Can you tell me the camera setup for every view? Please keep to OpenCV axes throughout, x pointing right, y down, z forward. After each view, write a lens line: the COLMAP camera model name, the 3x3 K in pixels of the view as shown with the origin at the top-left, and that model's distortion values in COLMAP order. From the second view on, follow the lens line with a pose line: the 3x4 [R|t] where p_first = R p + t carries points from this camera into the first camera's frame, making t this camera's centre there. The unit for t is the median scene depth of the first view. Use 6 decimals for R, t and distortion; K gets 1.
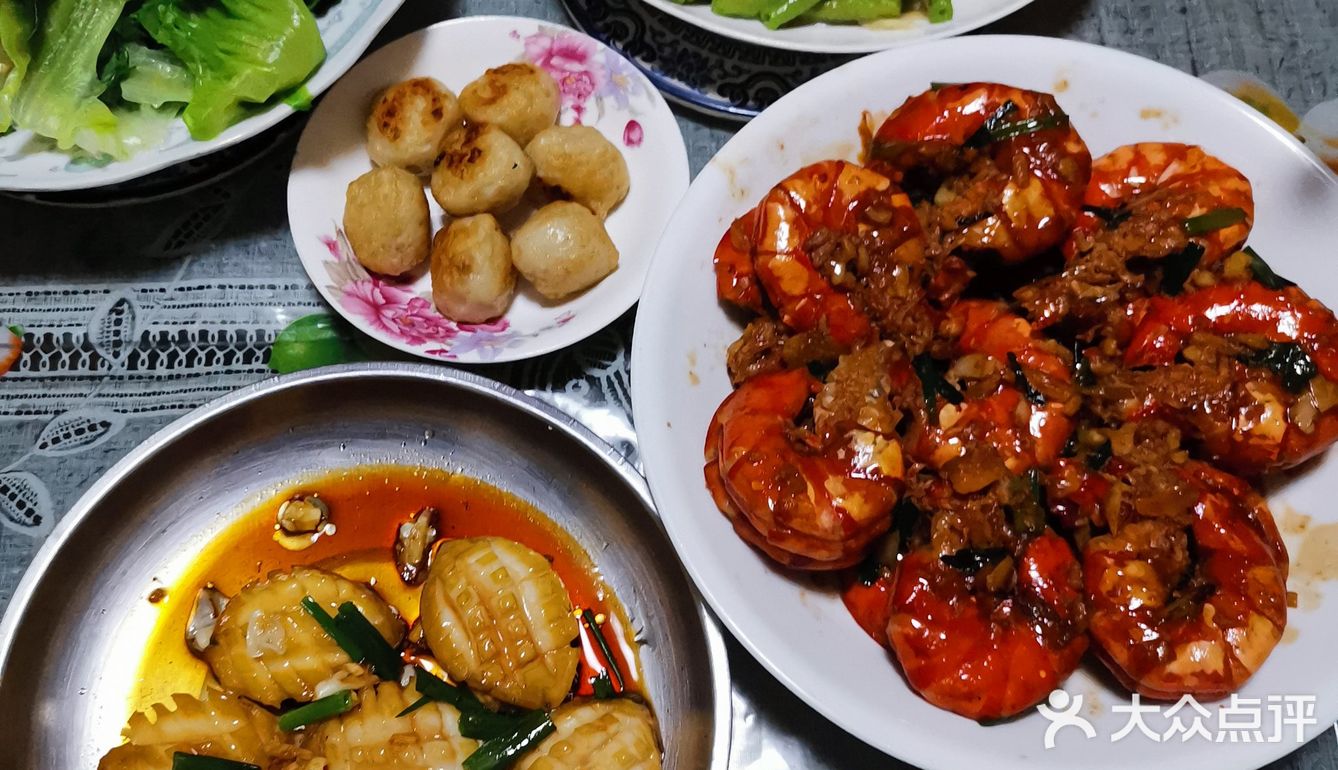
lens RADIAL K [[1338.1, 0, 671.0], [0, 1338.1, 393.1], [0, 0, 1]] dist [0.029018, 0.000000]
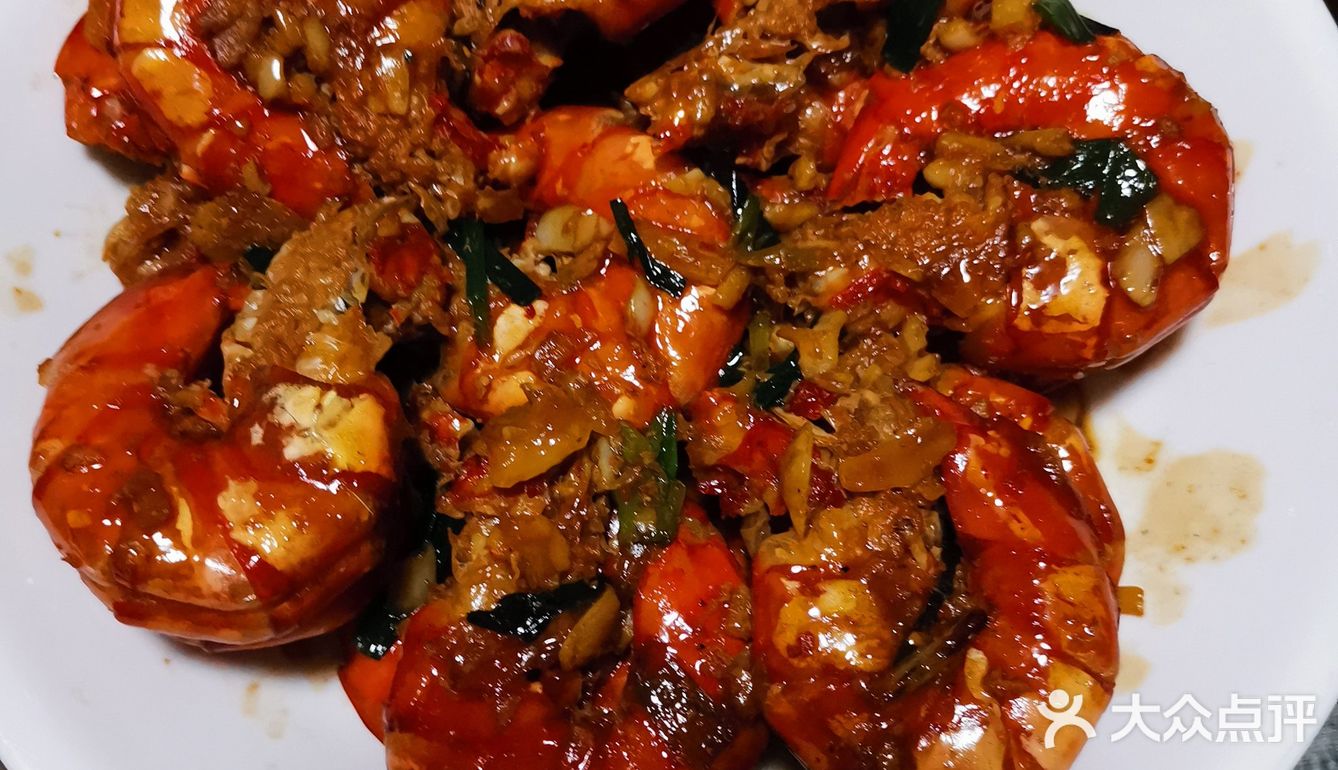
lens RADIAL K [[1338.1, 0, 682.0], [0, 1338.1, 383.3], [0, 0, 1]] dist [0.029018, 0.000000]
pose [[0.993489, -0.096018, 0.061325, 0.253714], [0.088790, 0.989810, 0.111322, -0.015805], [-0.071389, -0.105152, 0.991890, 0.478547]]
